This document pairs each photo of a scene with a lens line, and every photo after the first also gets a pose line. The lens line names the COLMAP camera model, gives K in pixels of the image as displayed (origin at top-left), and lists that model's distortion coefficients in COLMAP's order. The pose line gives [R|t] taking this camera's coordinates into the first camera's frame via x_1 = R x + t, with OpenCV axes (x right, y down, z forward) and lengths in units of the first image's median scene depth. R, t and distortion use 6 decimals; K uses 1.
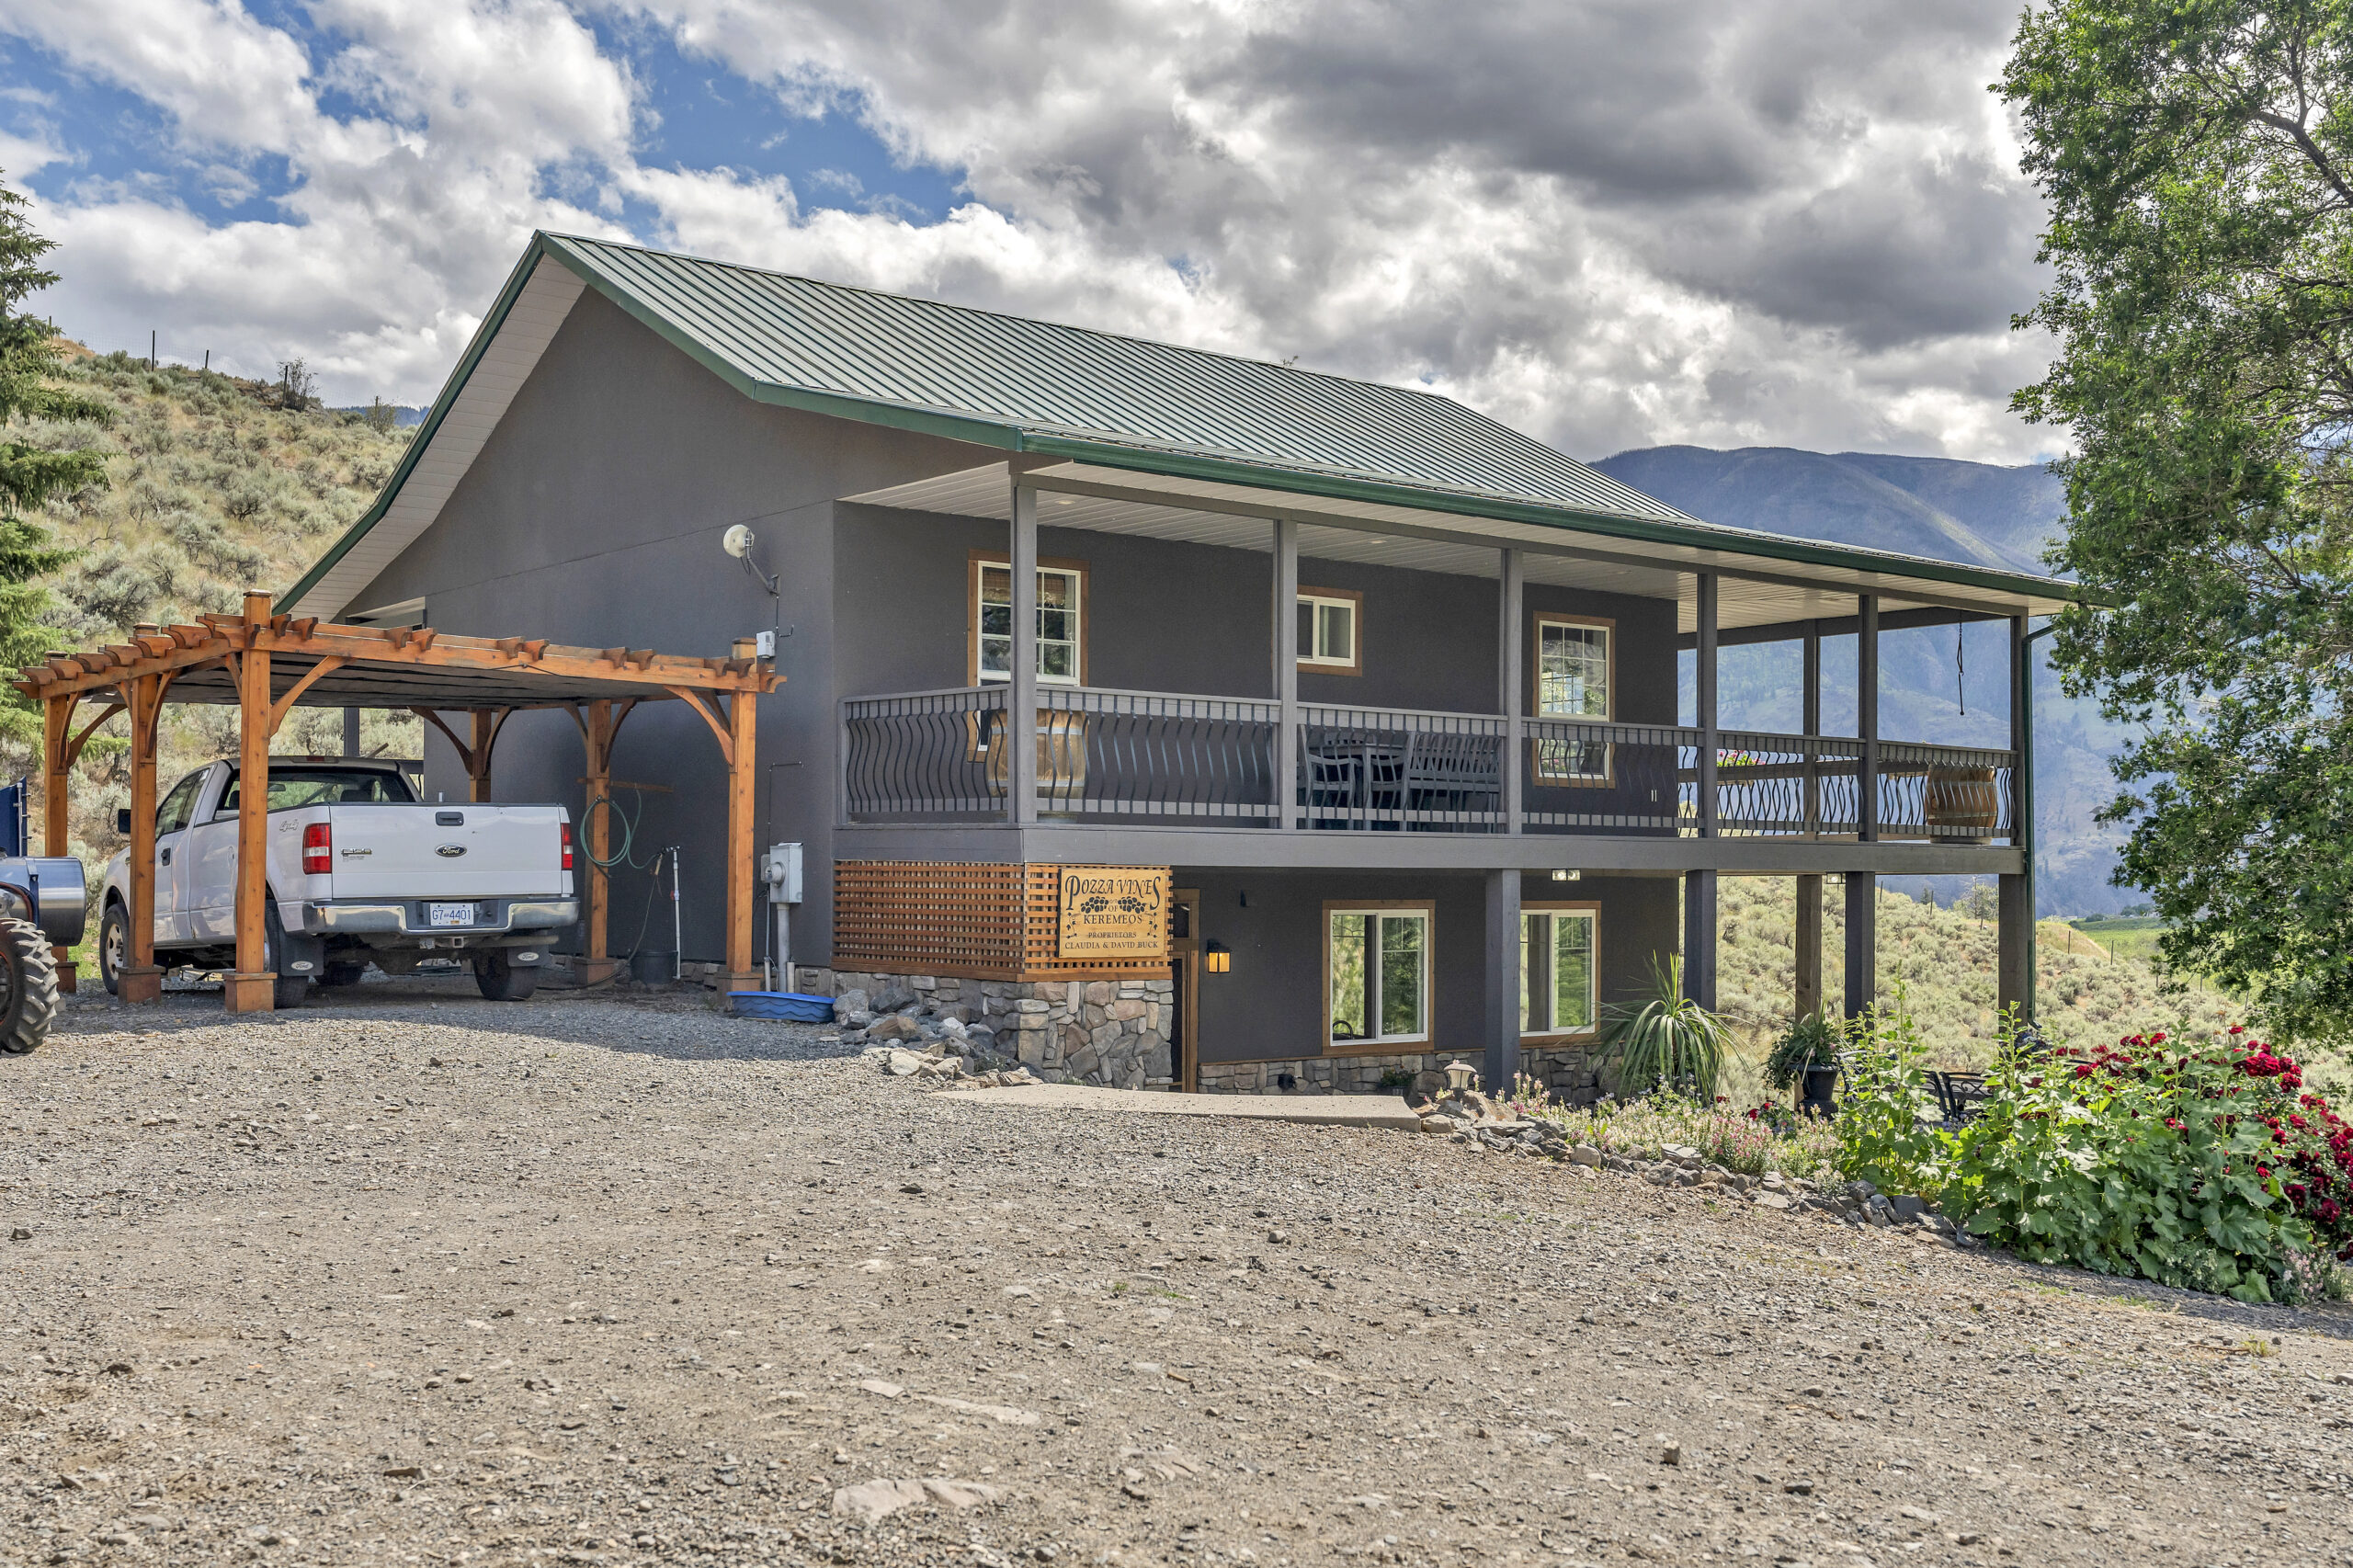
lens RADIAL K [[2438.7, 0, 1171.0], [0, 2438.7, 791.6], [0, 0, 1]] dist [-0.004091, -0.002980]
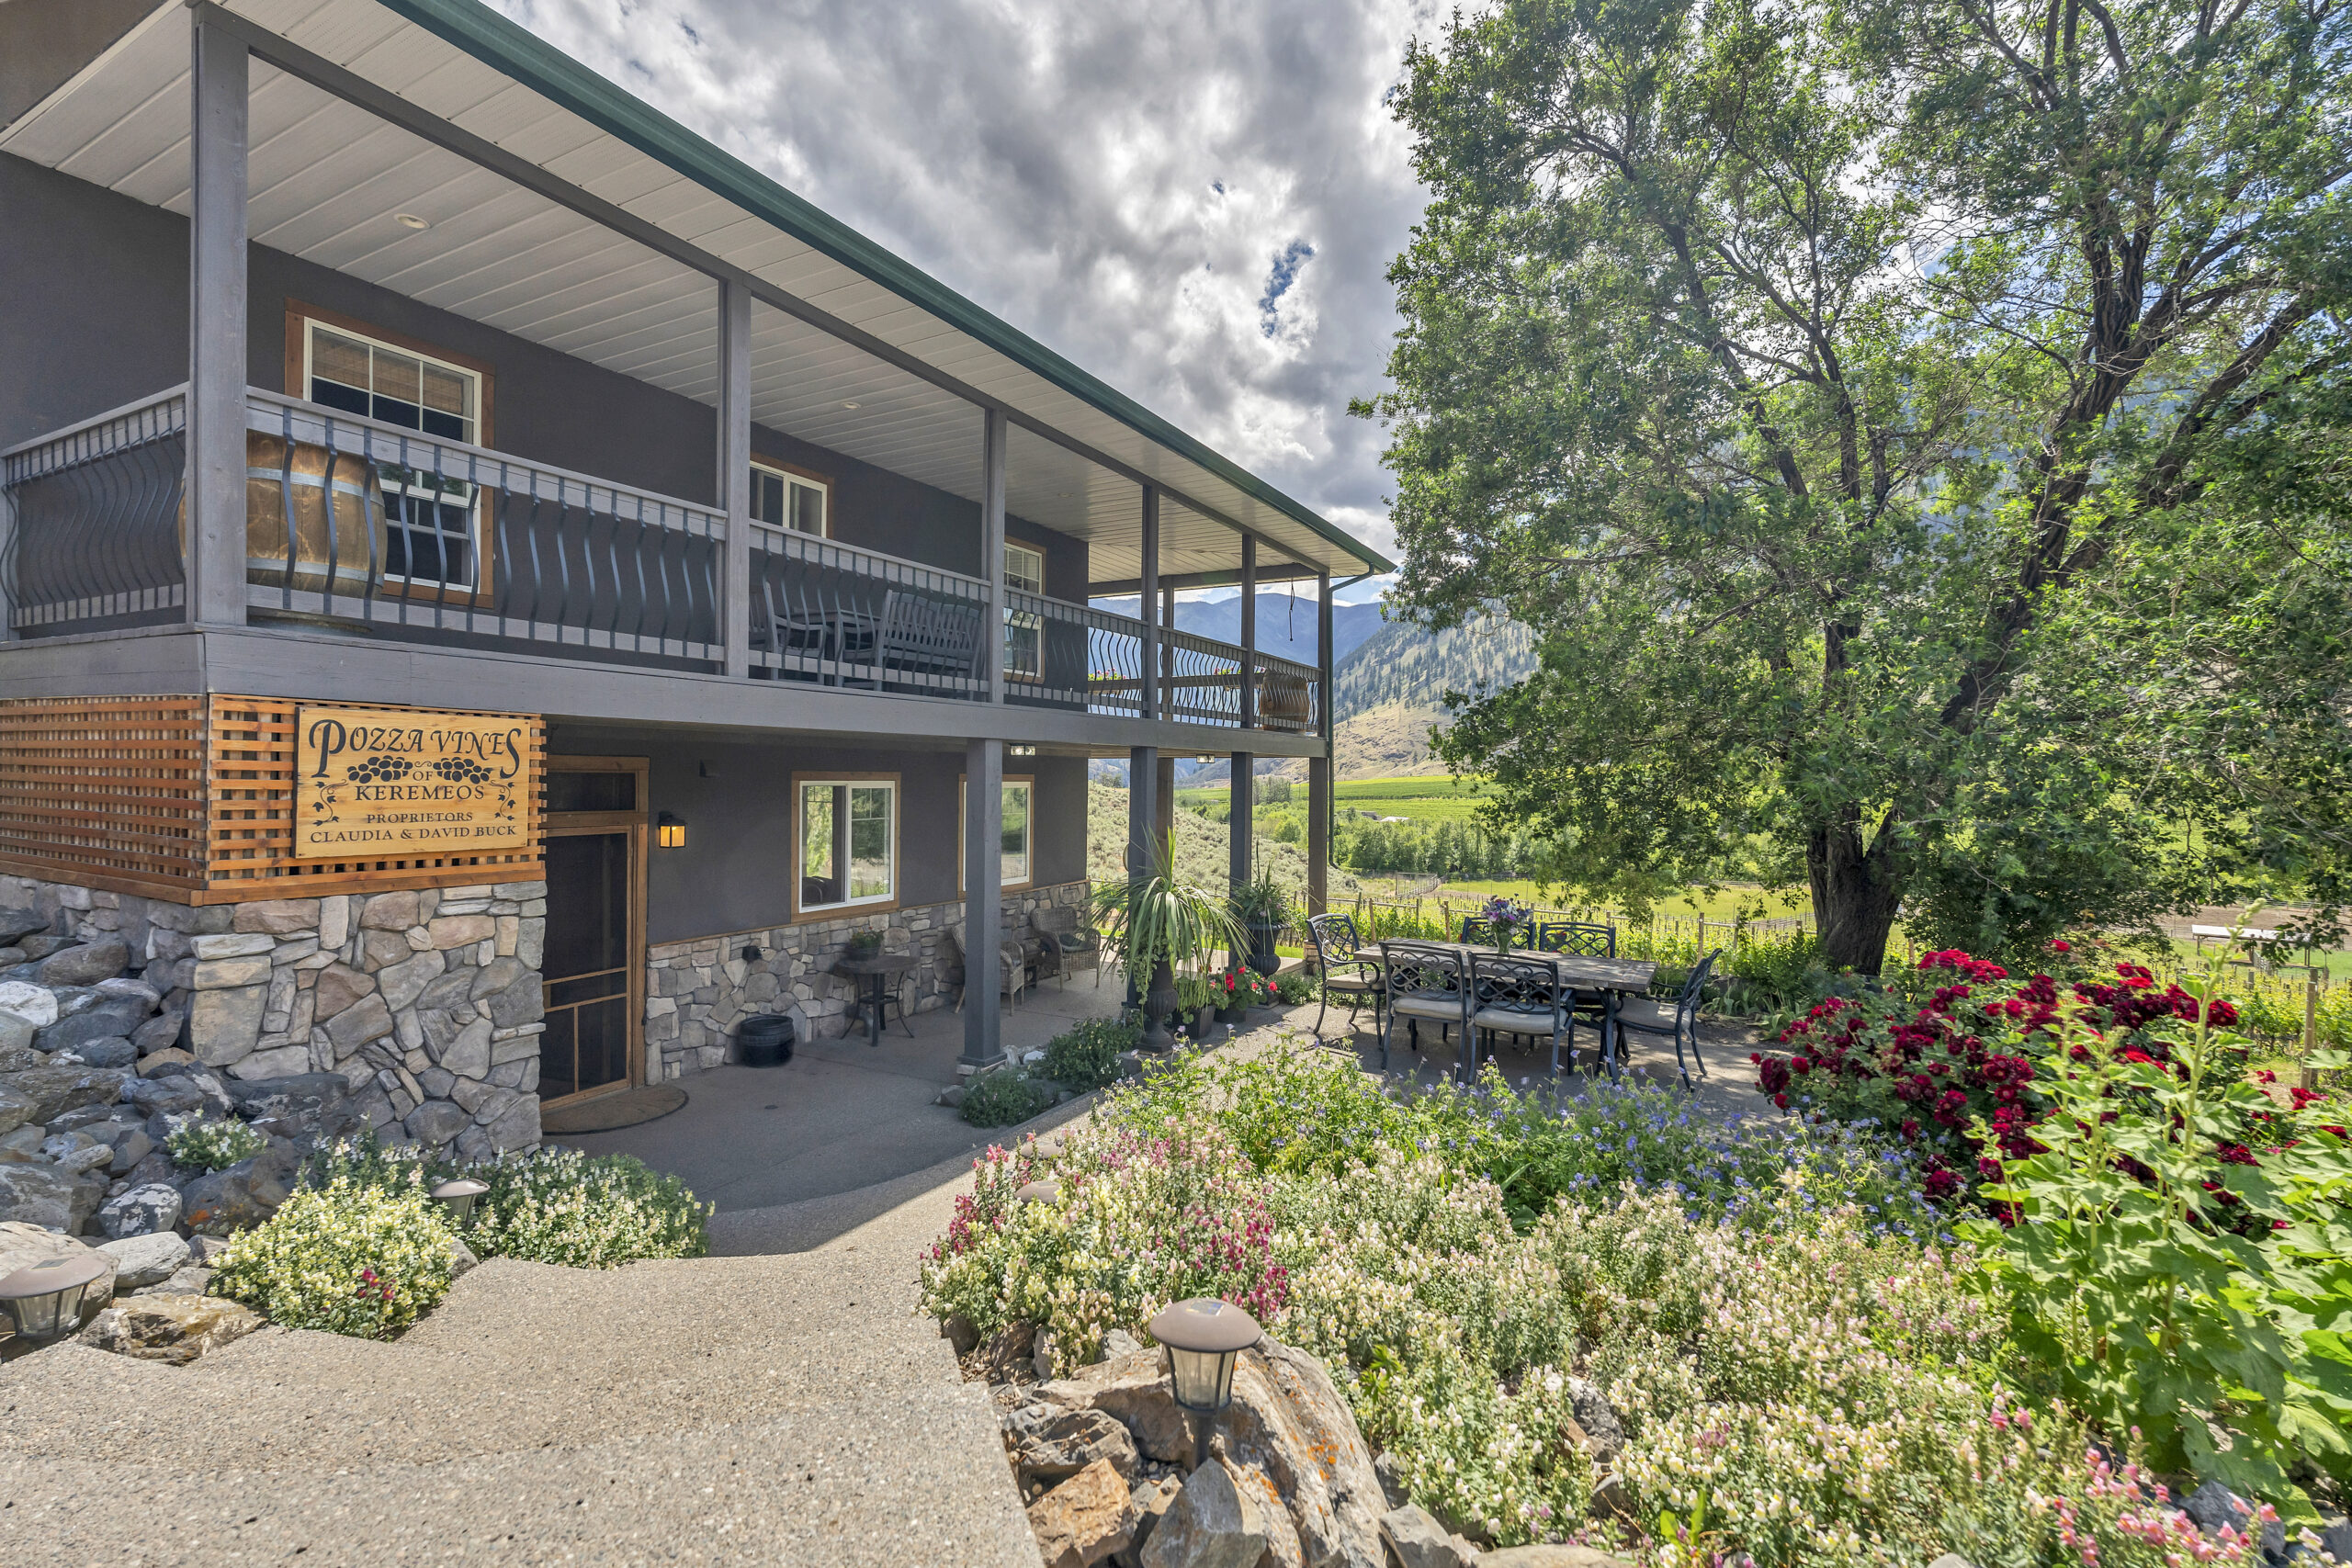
lens RADIAL K [[1054.1, 0, 1176.0], [0, 1054.1, 784.0], [0, 0, 1]] dist [-0.002841, 0.000020]
pose [[0.922339, 0.001349, 0.386379, 0.050007], [-0.020171, 0.998798, 0.044664, 0.033402], [-0.385854, -0.048989, 0.921258, 0.662383]]
